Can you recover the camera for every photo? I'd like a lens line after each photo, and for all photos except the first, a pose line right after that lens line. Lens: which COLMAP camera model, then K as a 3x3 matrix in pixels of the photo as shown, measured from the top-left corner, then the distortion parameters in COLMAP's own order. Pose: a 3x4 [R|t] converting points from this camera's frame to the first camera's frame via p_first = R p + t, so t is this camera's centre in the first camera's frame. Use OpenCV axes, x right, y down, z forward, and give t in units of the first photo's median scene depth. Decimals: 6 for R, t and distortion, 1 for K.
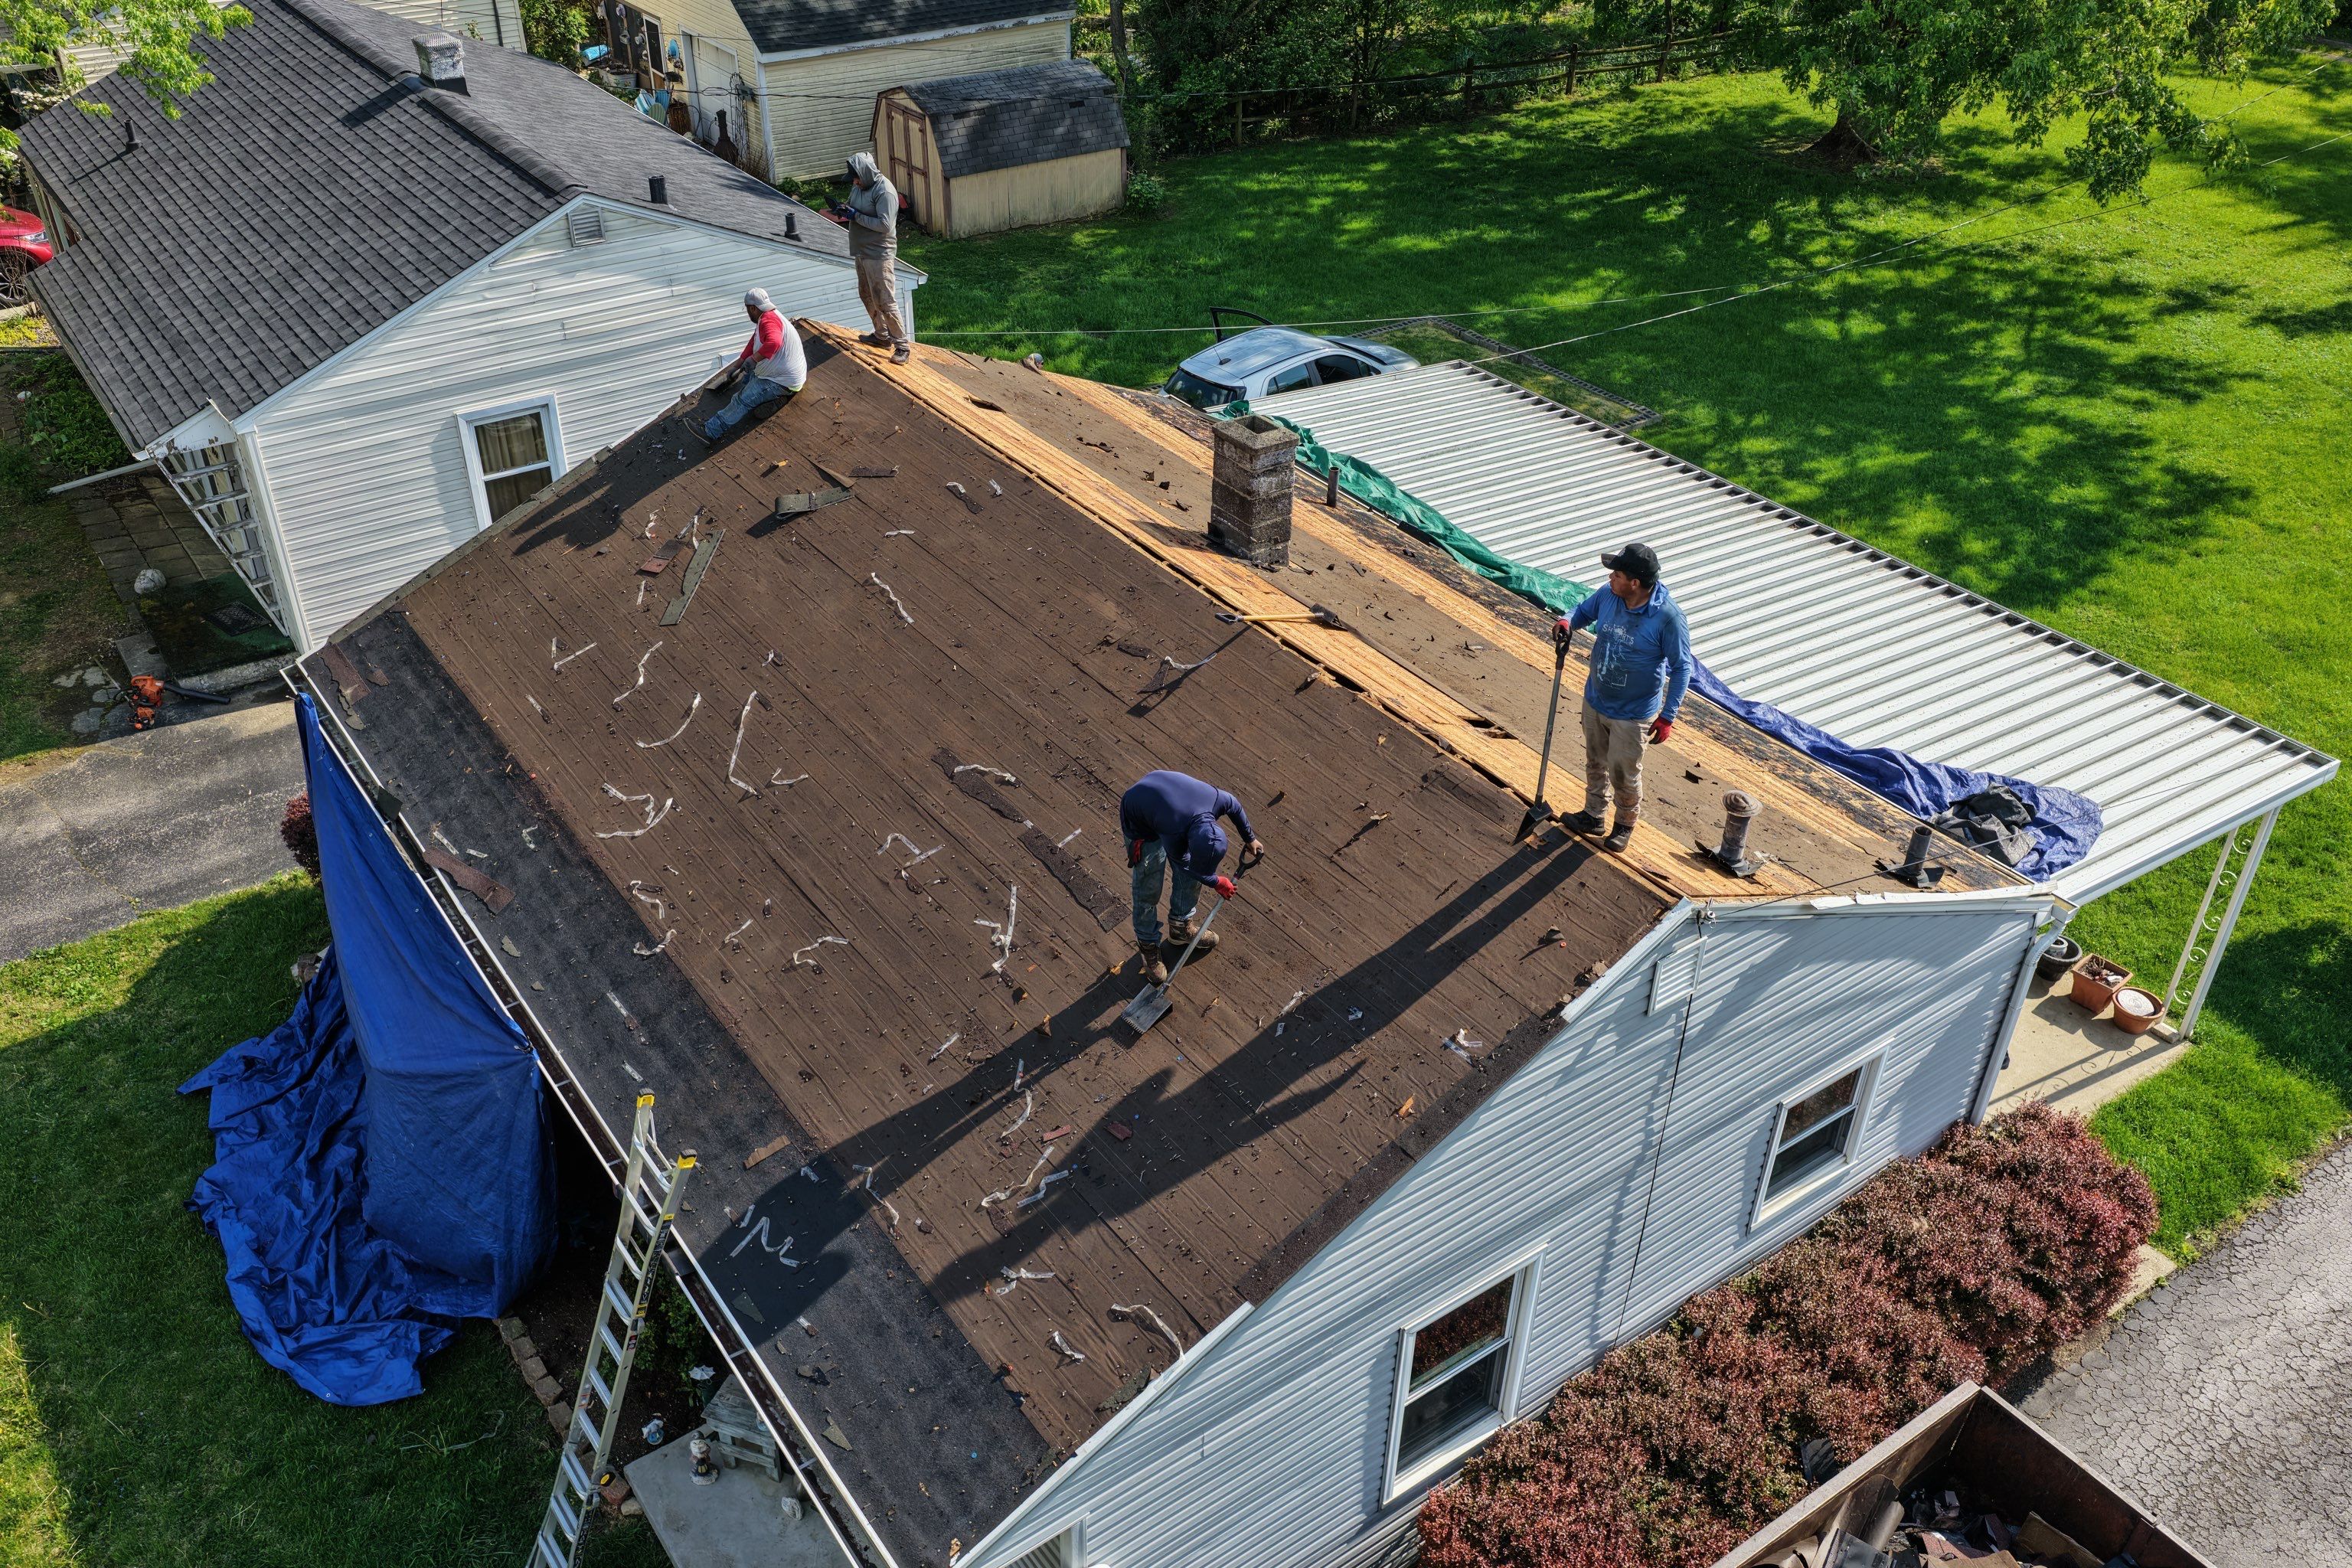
lens RADIAL K [[1948.1, 0, 1163.2], [0, 1948.1, 785.7], [0, 0, 1]] dist [-0.001817, 0.002883]
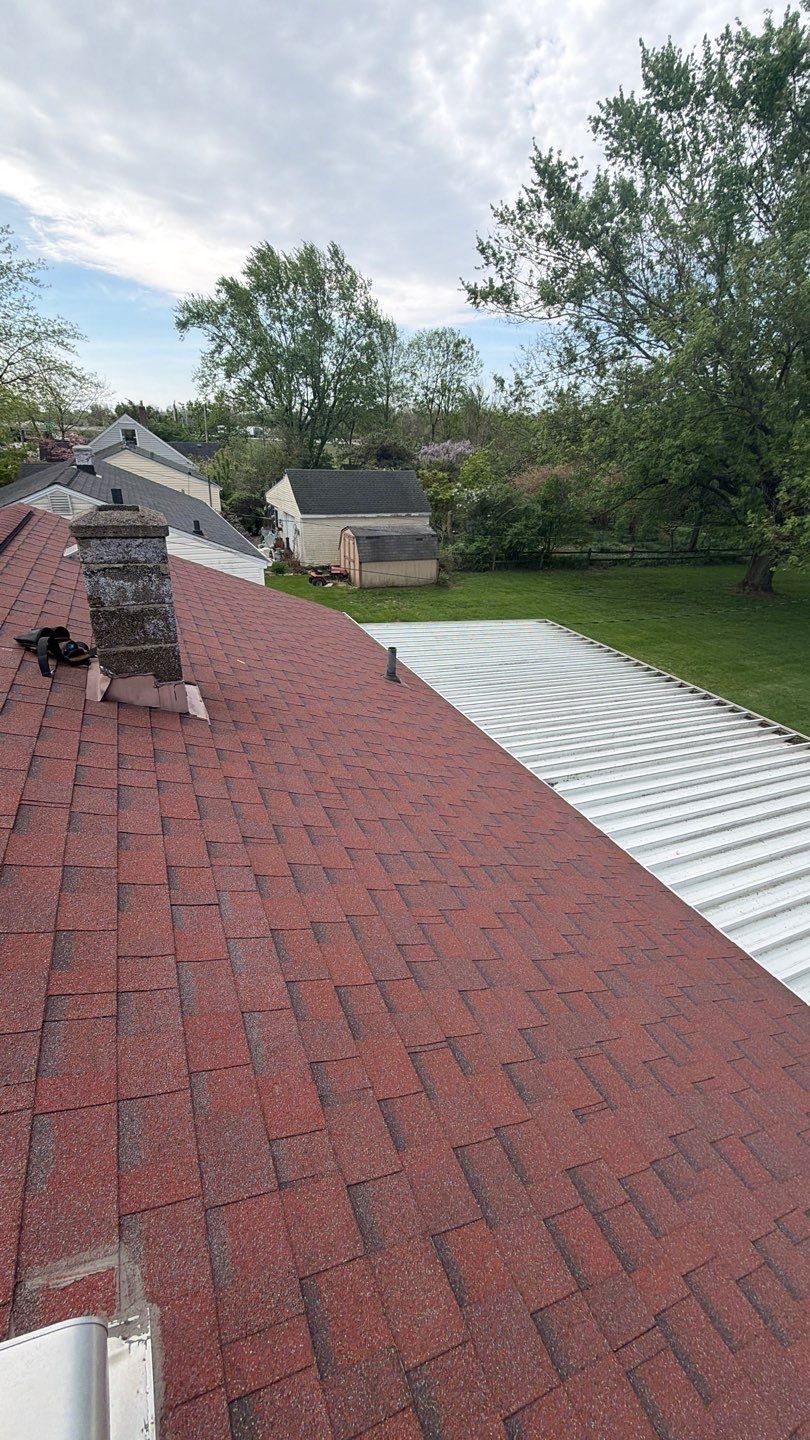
lens RADIAL K [[579.0, 0, 405.0], [0, 579.0, 720.0], [0, 0, 1]] dist [0.000124, 0.000001]
pose [[0.982666, 0.100885, -0.155528, 0.074817], [-0.119959, 0.985673, -0.118568, -0.039488], [0.141338, 0.135170, 0.980690, 0.329313]]
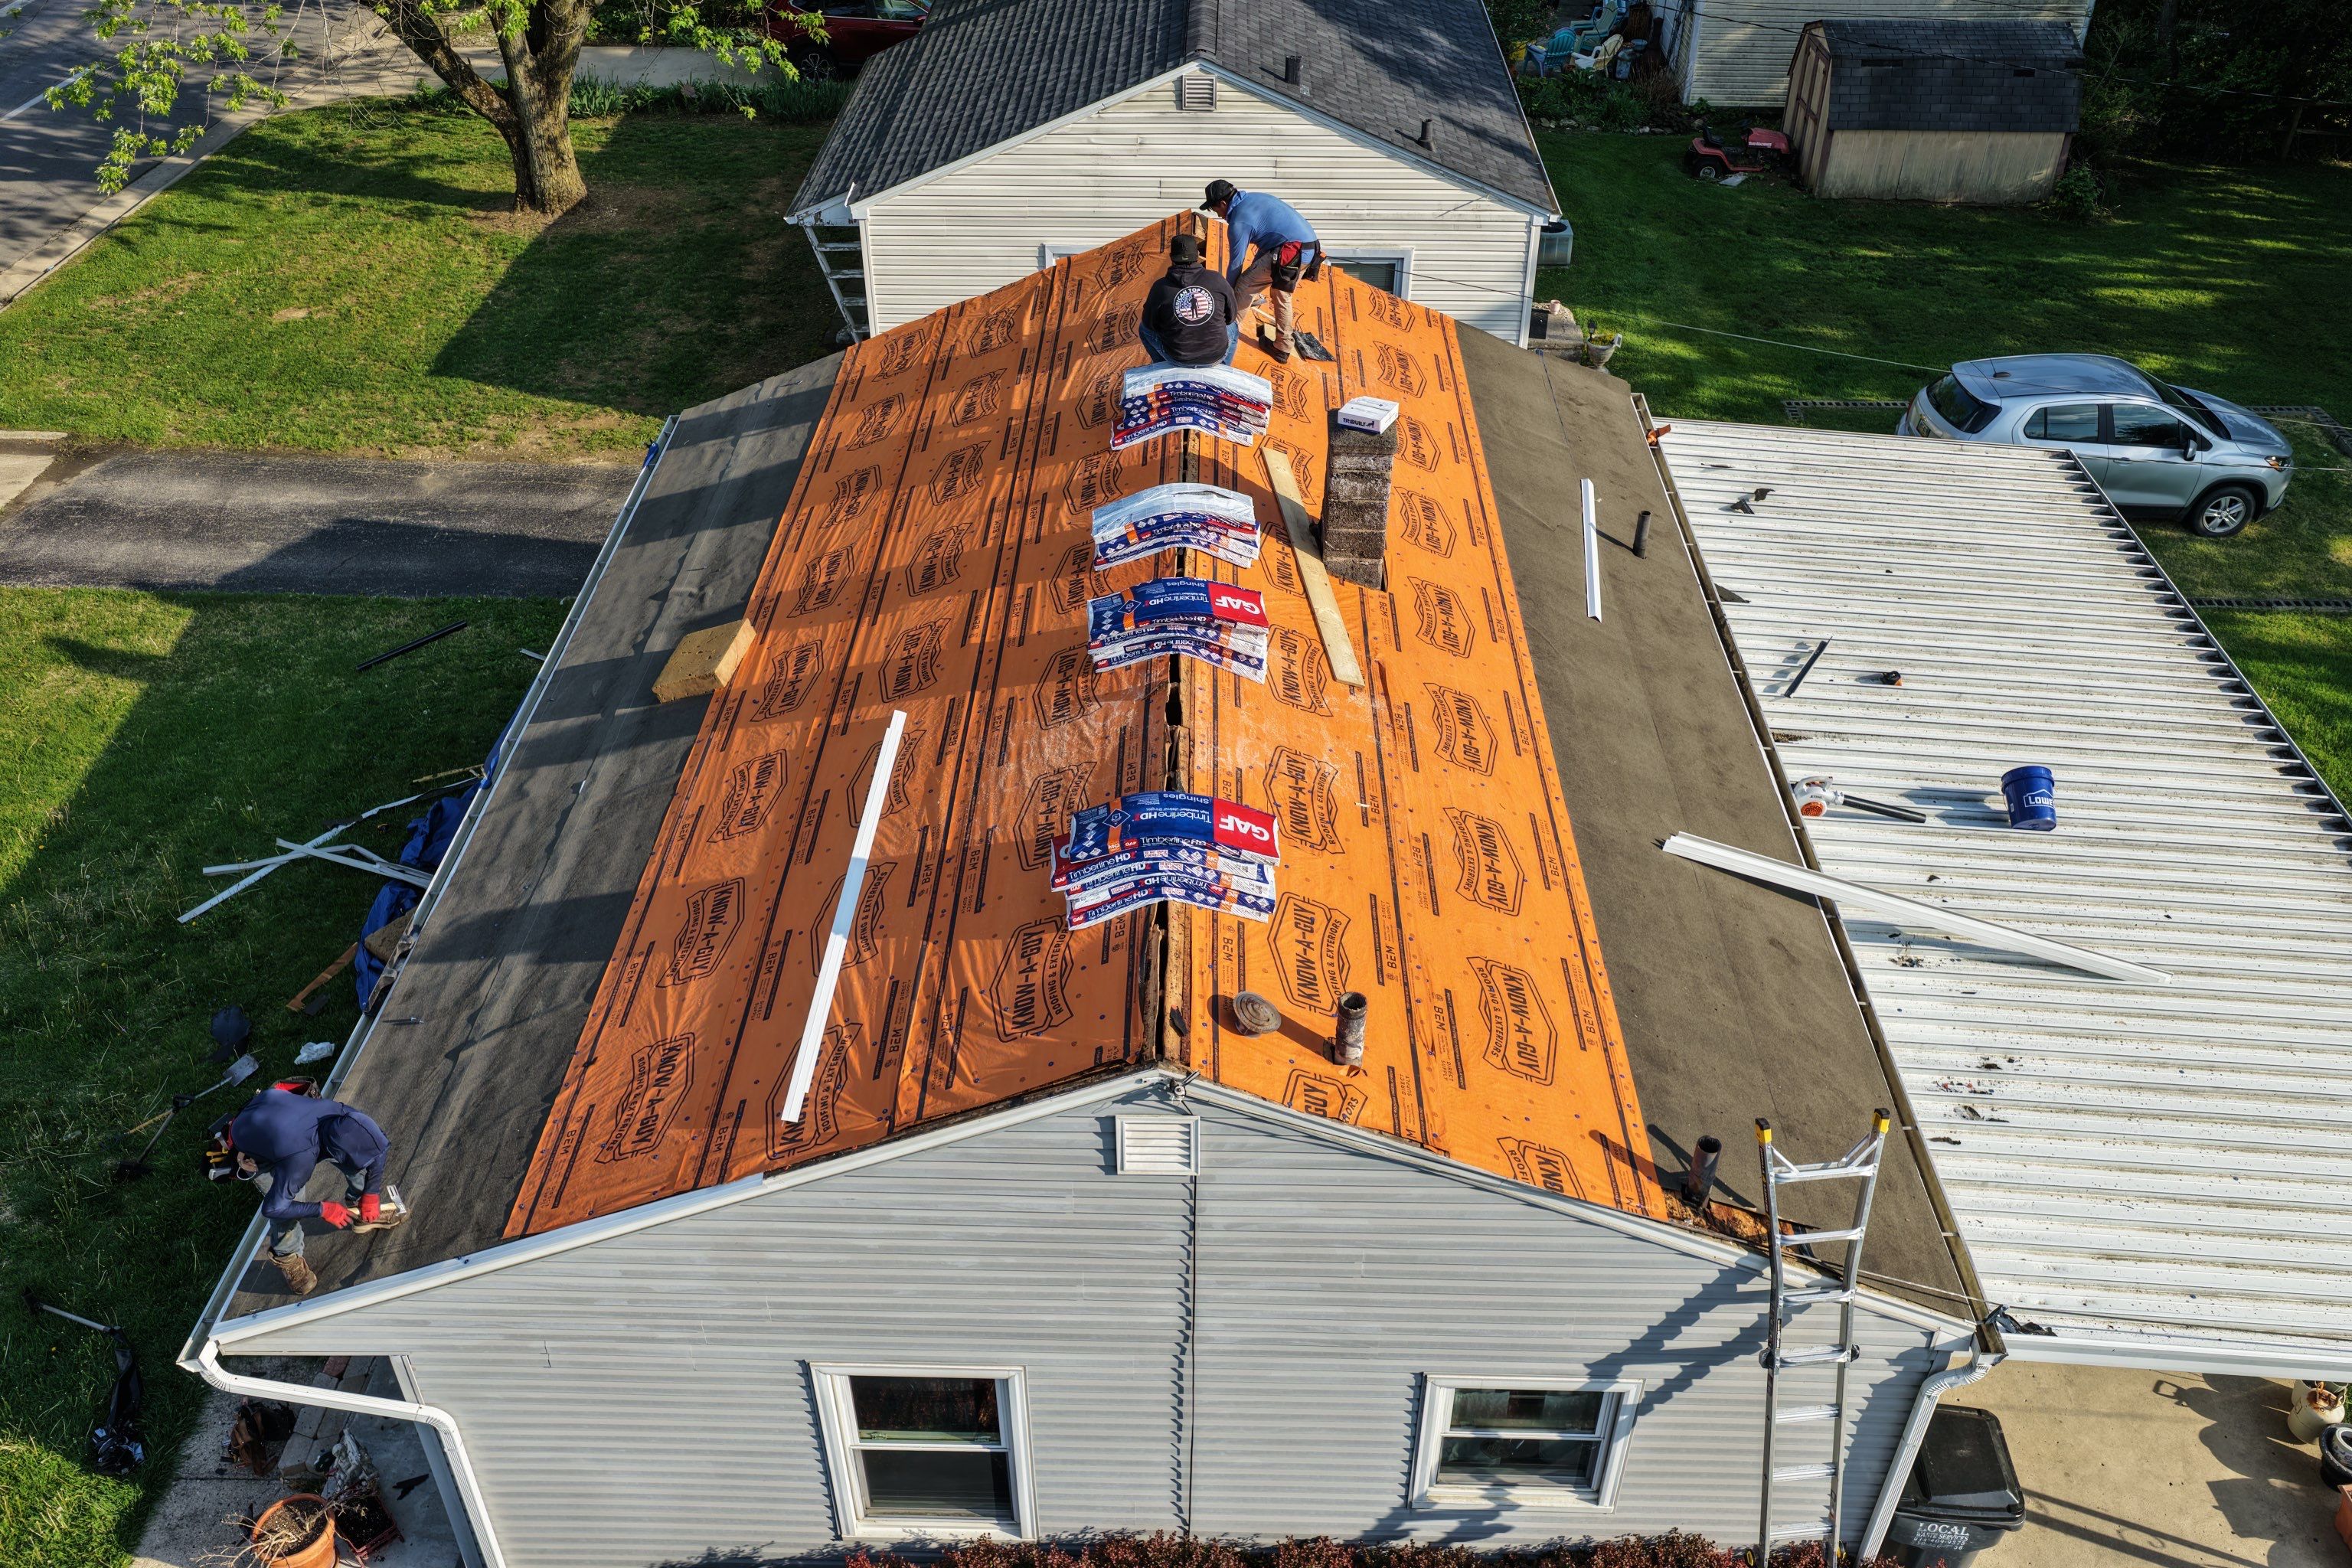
lens RADIAL K [[1948.1, 0, 1163.2], [0, 1948.1, 785.7], [0, 0, 1]] dist [-0.001817, 0.002883]
pose [[0.802851, 0.348214, -0.483920, 0.184128], [-0.324921, 0.936122, 0.134542, -0.047775], [0.499857, 0.049218, 0.864708, 0.079268]]
